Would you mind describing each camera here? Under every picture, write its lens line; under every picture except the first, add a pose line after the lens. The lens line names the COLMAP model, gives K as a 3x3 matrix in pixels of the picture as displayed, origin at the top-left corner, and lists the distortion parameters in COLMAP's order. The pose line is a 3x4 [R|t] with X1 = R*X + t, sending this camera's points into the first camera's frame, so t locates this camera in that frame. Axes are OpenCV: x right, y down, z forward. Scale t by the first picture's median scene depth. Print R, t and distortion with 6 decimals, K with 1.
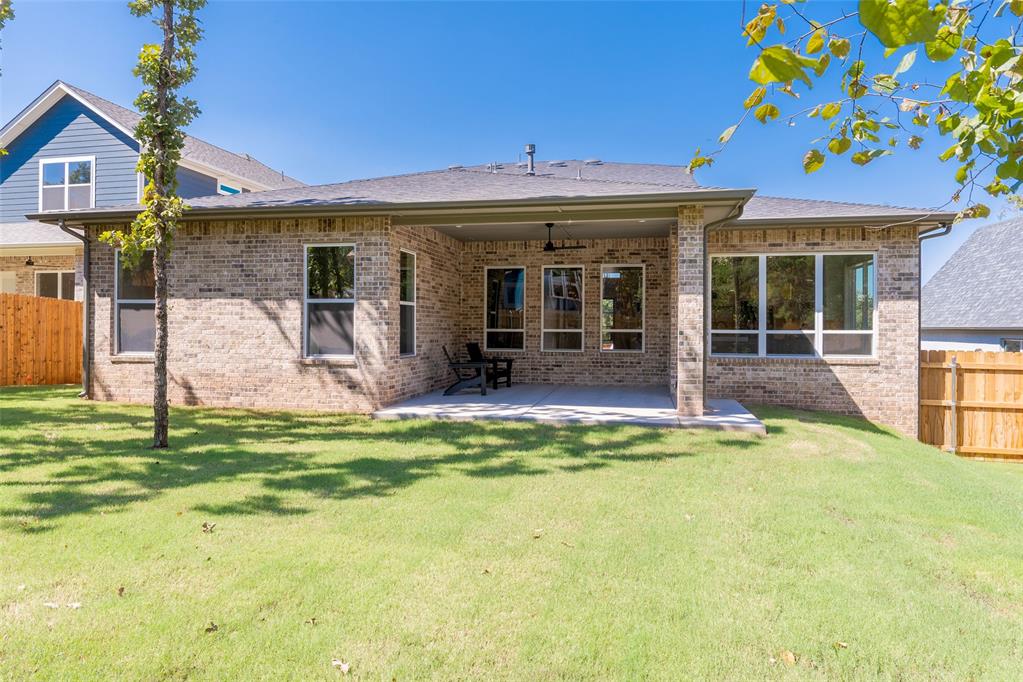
lens RADIAL K [[660.9, 0, 511.3], [0, 660.9, 327.1], [0, 0, 1]] dist [-0.016890, -0.000585]
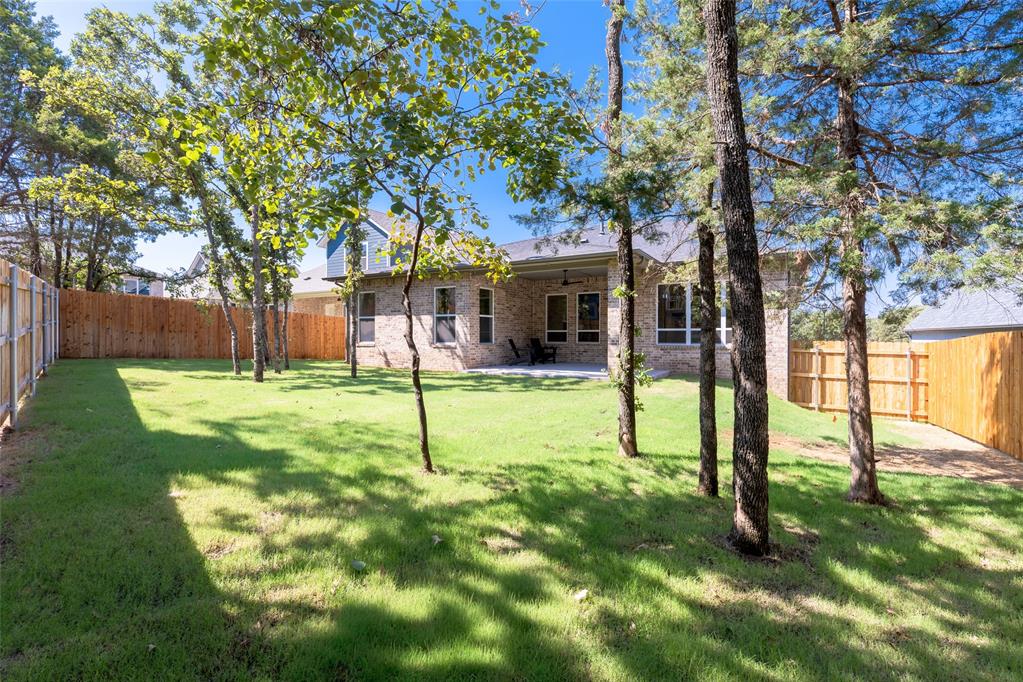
lens RADIAL K [[463.7, 0, 511.5], [0, 463.7, 341.0], [0, 0, 1]] dist [0.003671, 0.000235]
pose [[0.943654, 0.000492, -0.330935, 0.295791], [0.002443, 0.999961, 0.008454, 0.021016], [0.330926, -0.008786, 0.943616, -0.198042]]
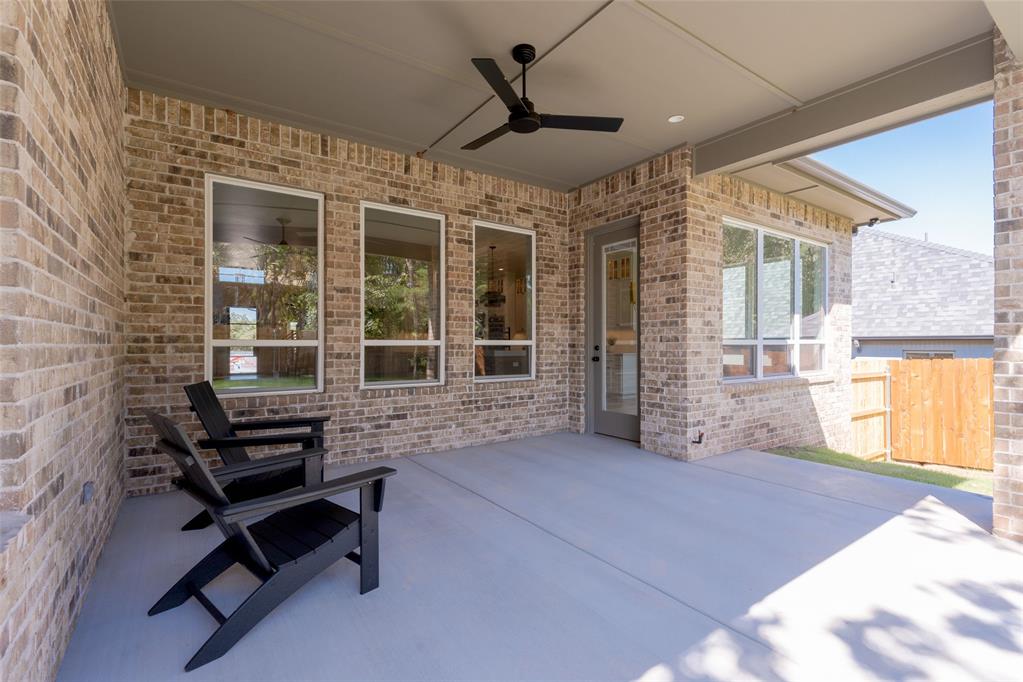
lens RADIAL K [[463.7, 0, 511.5], [0, 463.7, 341.0], [0, 0, 1]] dist [0.003671, 0.000235]
pose [[0.684449, -0.002226, 0.729057, -0.121261], [0.003283, 0.999995, -0.000029, 0.004309], [-0.729053, 0.002413, 0.684453, 0.733996]]
